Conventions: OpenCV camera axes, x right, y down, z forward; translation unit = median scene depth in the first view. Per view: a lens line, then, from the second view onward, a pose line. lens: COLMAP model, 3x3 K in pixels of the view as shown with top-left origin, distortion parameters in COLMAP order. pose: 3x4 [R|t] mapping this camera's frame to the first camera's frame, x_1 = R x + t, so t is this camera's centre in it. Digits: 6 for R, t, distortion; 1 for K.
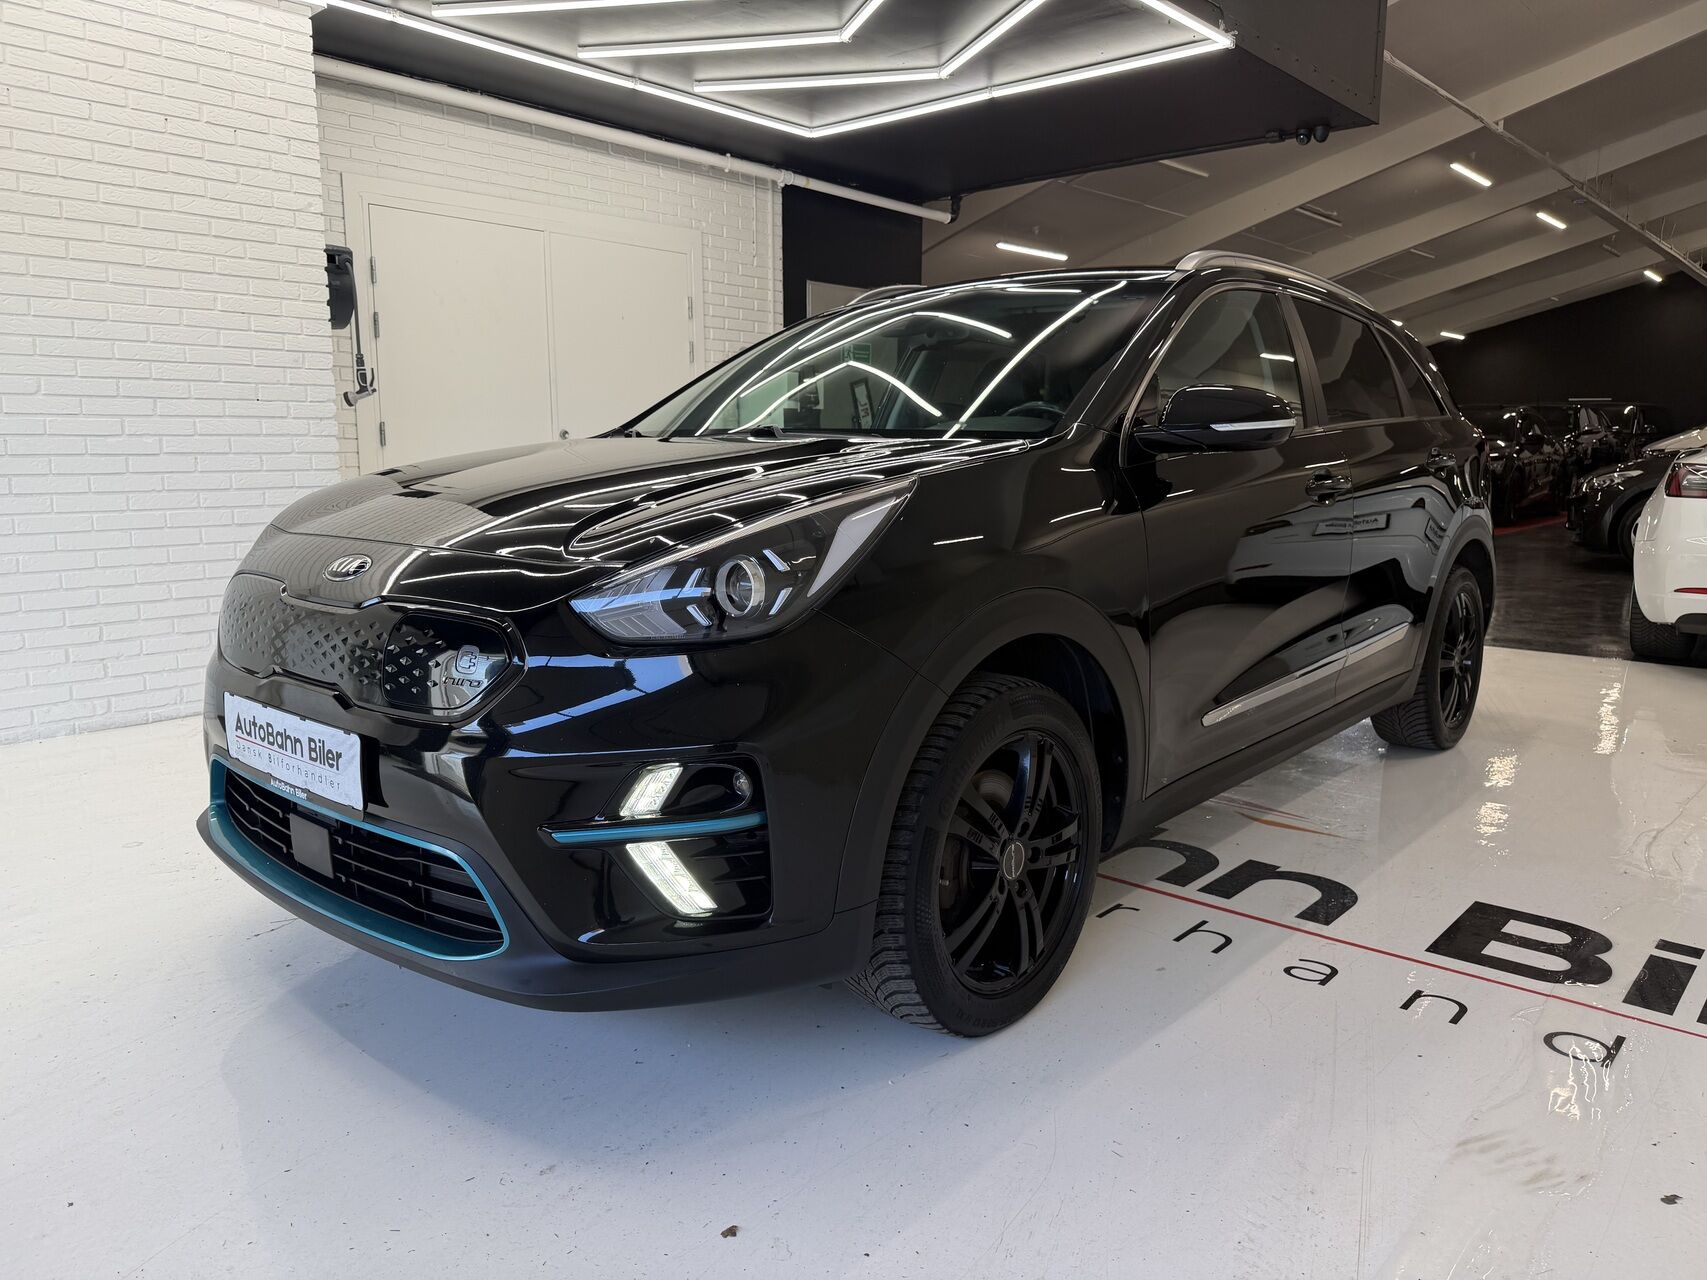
lens RADIAL K [[1199.8, 0, 846.3], [0, 1199.8, 639.6], [0, 0, 1]] dist [0.018713, -0.039519]
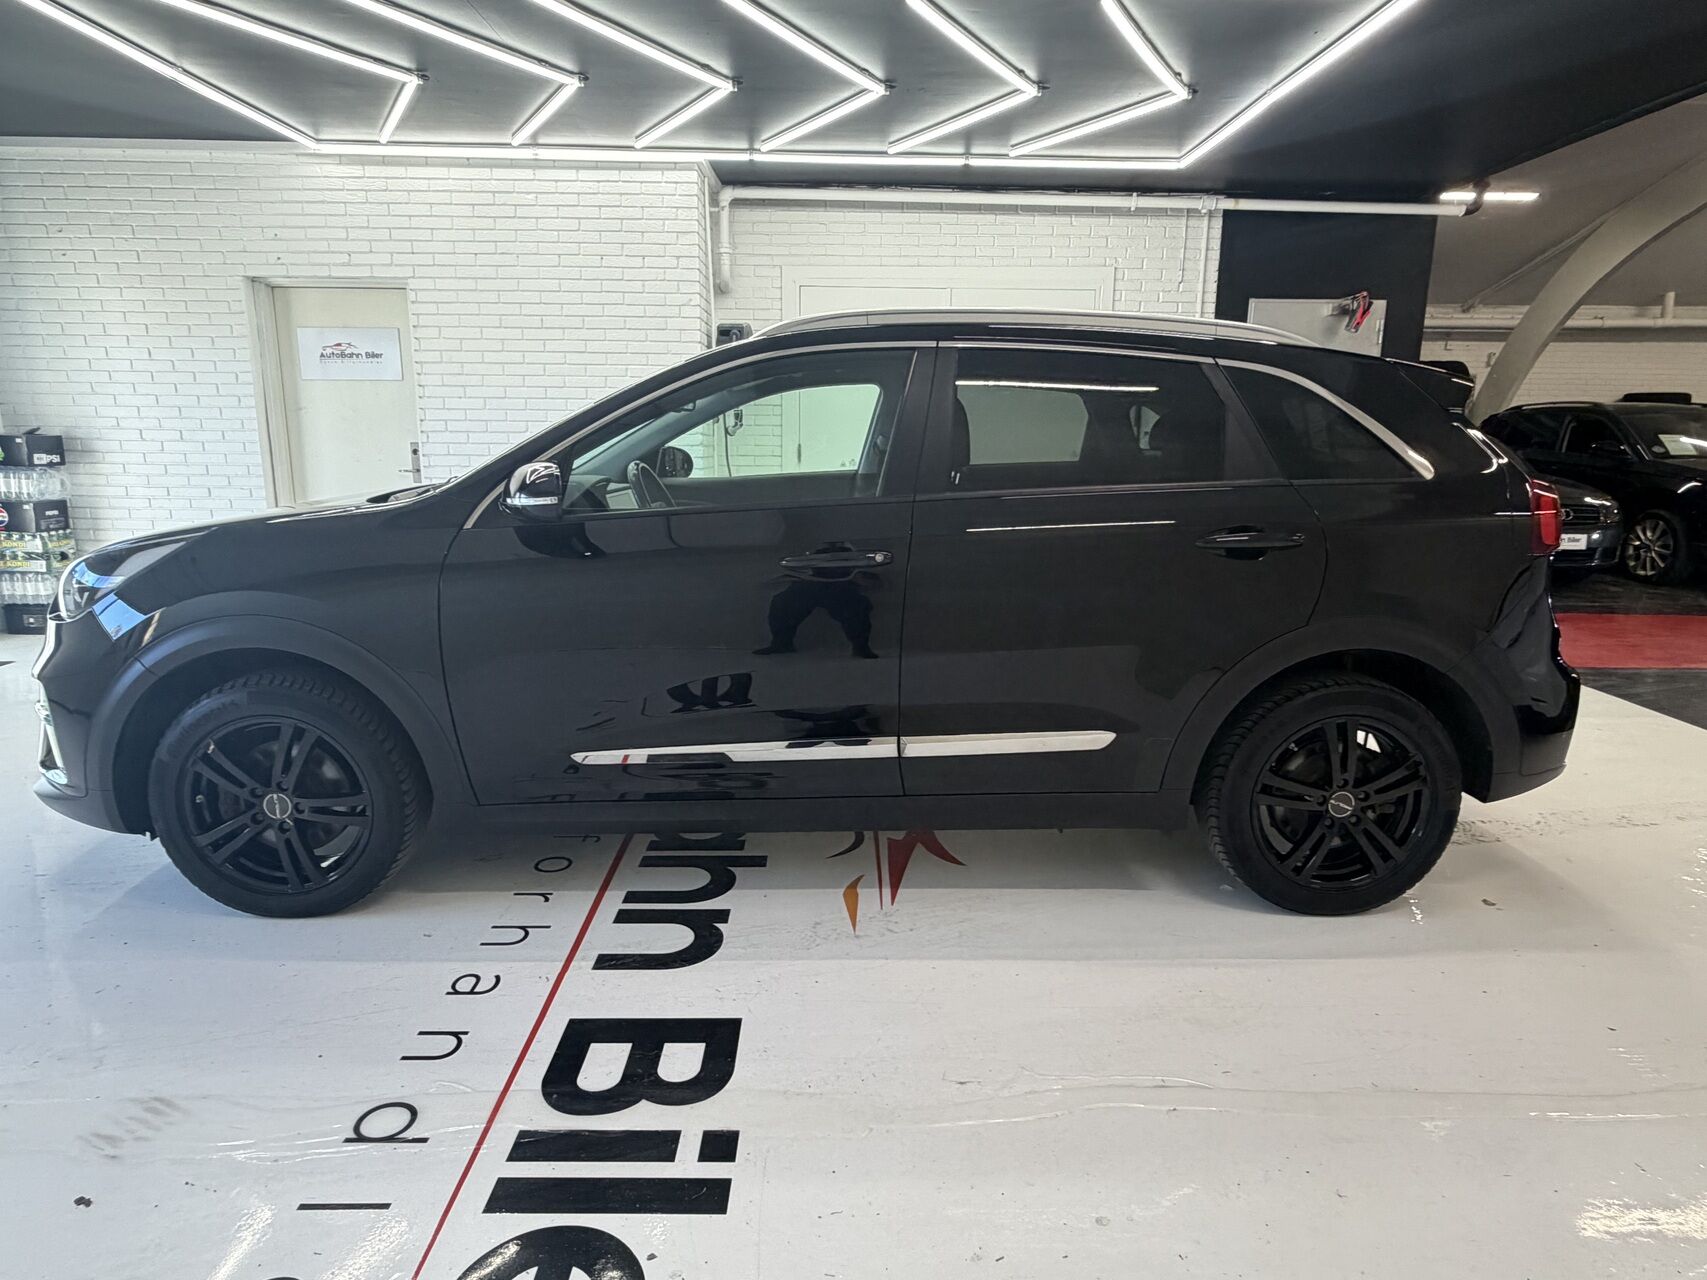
lens RADIAL K [[1003.5, 0, 853.2], [0, 1003.5, 634.8], [0, 0, 1]] dist [-0.001254, 0.001980]
pose [[0.683974, 0.155520, -0.712737, 1.065689], [-0.124847, 0.987552, 0.095676, -0.162678], [0.718744, 0.023543, 0.694876, 0.488823]]
